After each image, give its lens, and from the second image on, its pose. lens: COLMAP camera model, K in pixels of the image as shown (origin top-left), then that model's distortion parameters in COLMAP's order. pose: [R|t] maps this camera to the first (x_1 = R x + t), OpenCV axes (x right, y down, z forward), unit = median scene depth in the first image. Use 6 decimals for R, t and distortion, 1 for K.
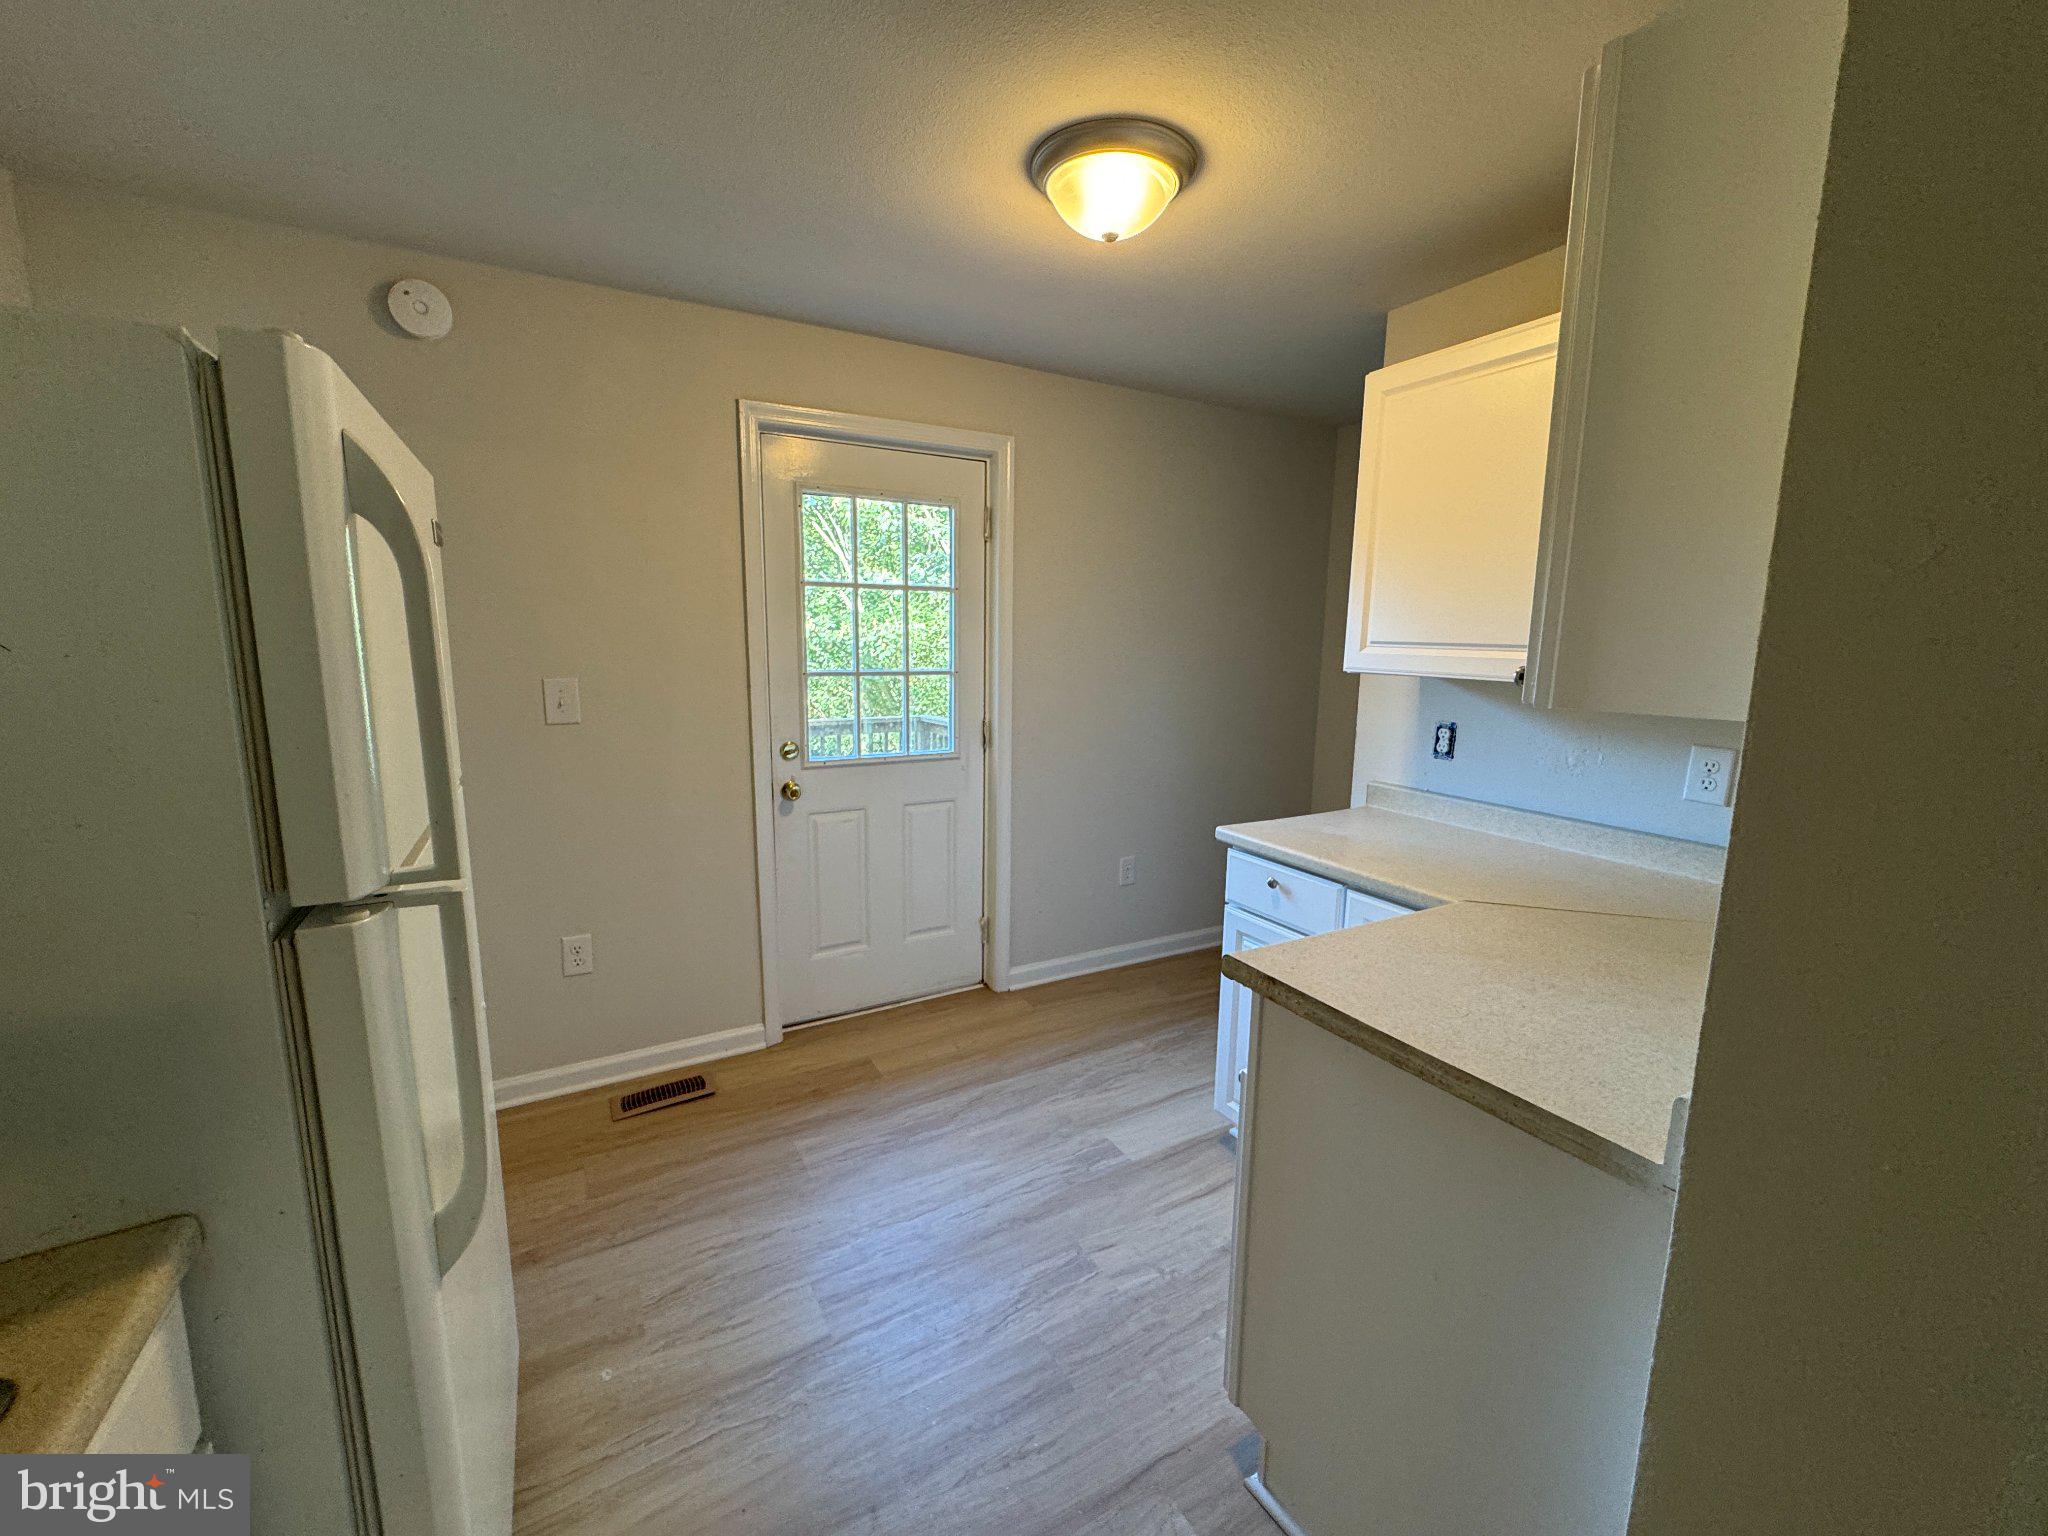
lens RADIAL K [[824.4, 0, 1025.1], [0, 824.4, 765.4], [0, 0, 1]] dist [0.000848, 0.000080]
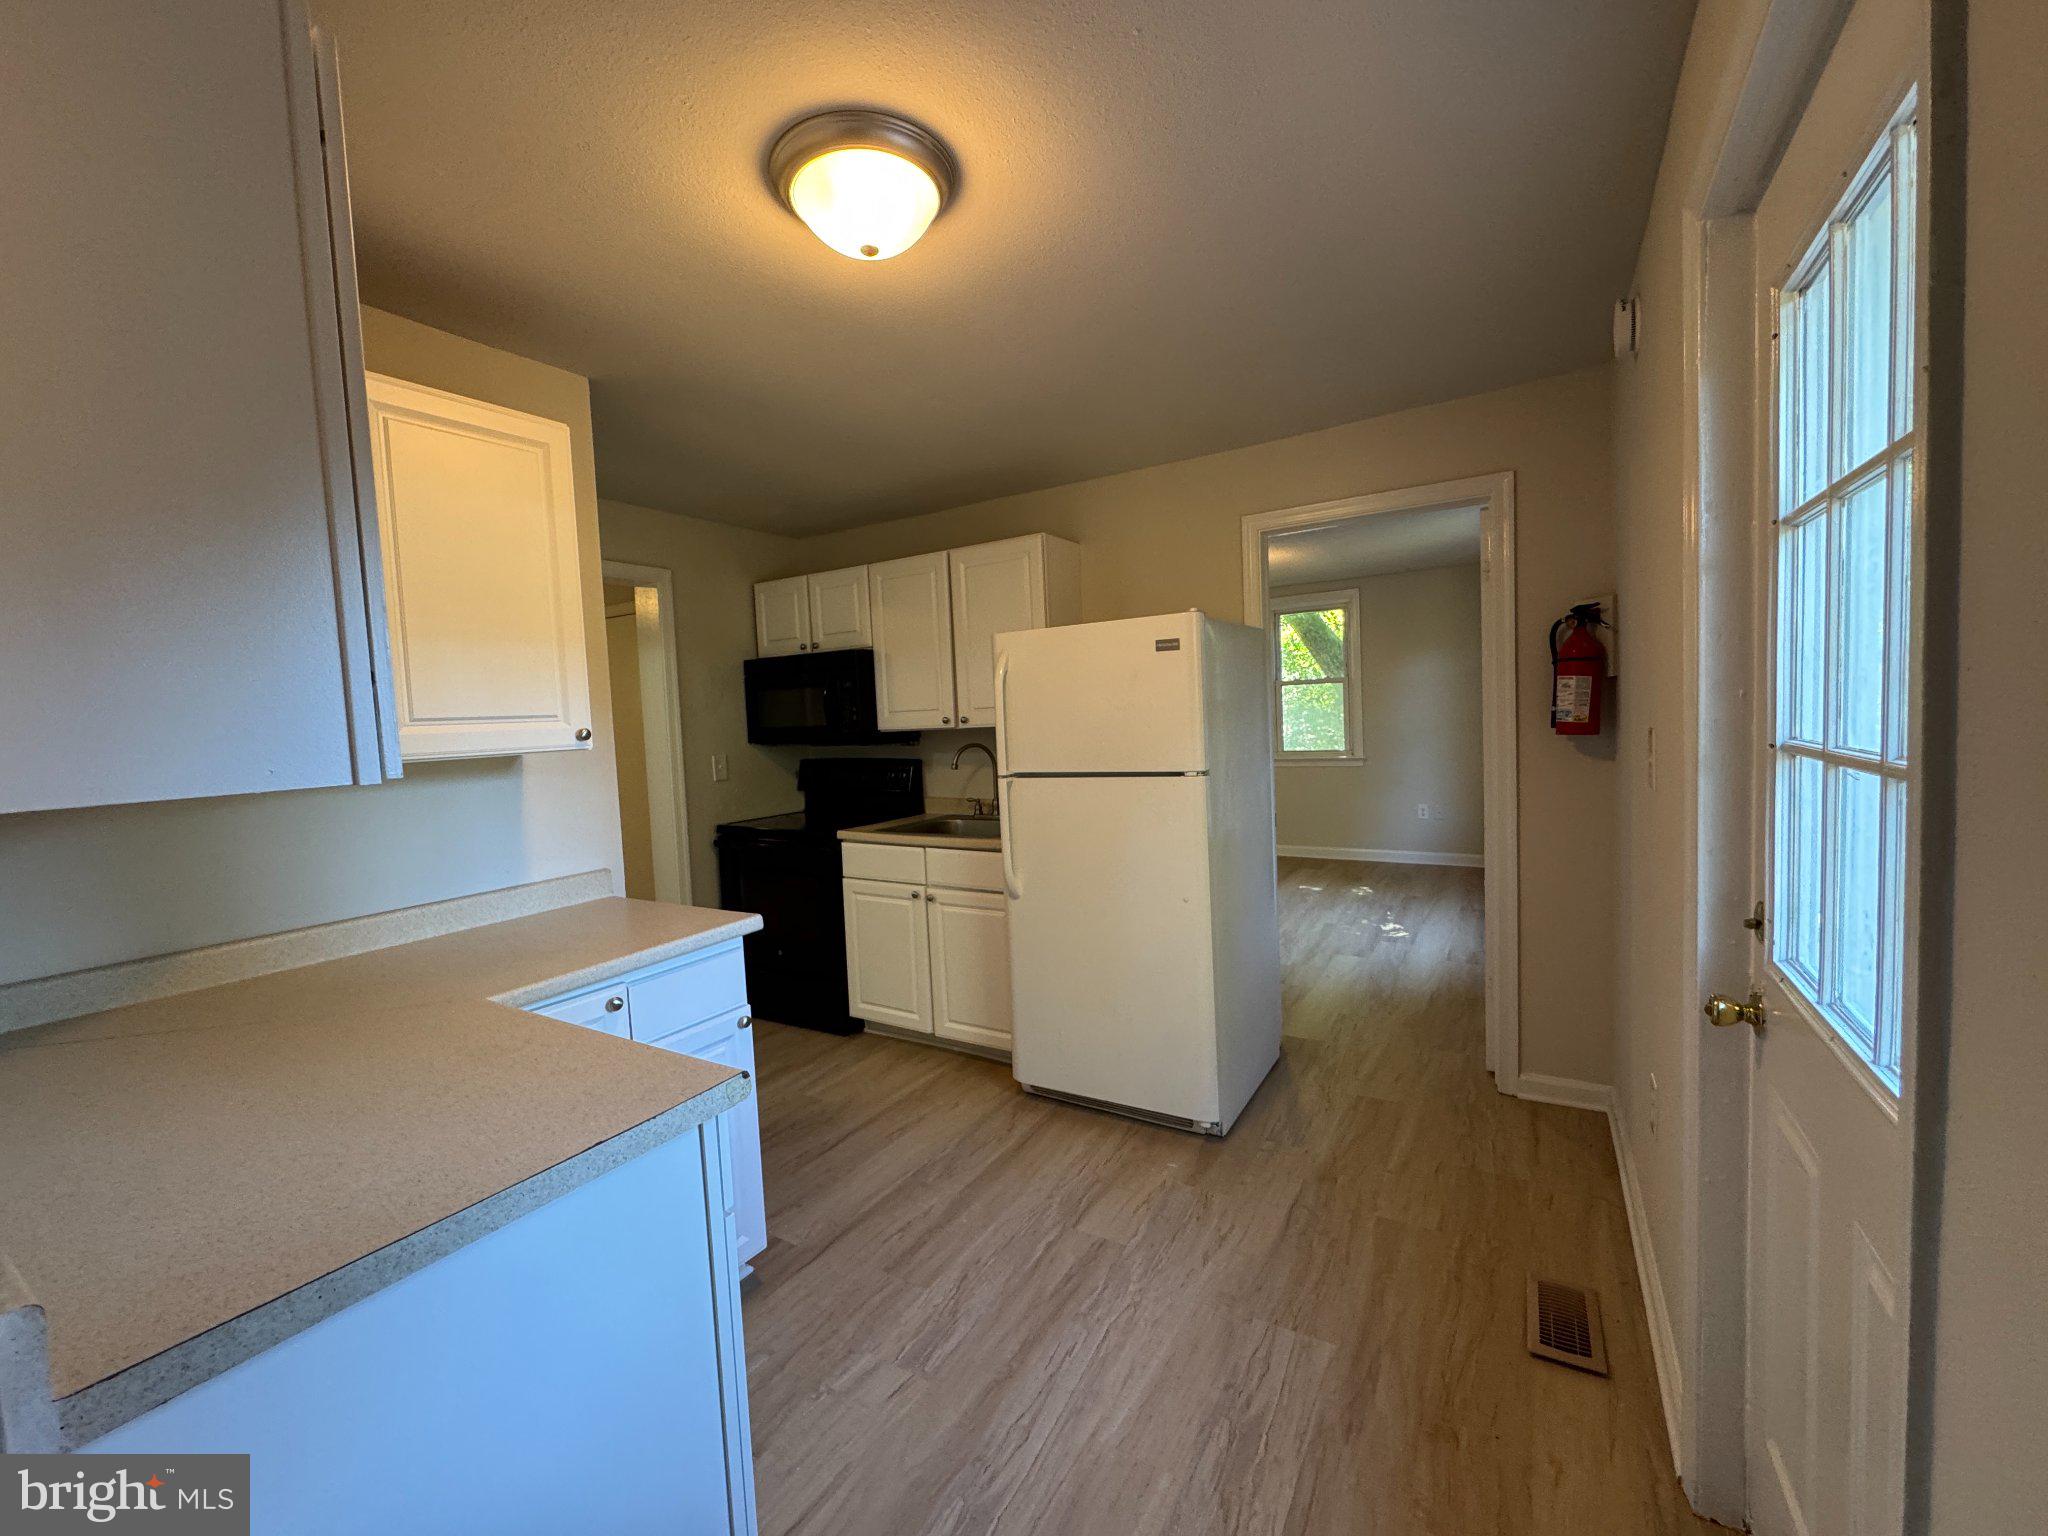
lens RADIAL K [[824.4, 0, 1024.4], [0, 824.4, 763.8], [0, 0, 1]] dist [0.000848, 0.000080]
pose [[-0.872421, 0.055492, -0.485595, 0.366131], [-0.046681, 0.979531, 0.195805, -0.239957], [0.486521, 0.193492, -0.851973, 1.673727]]
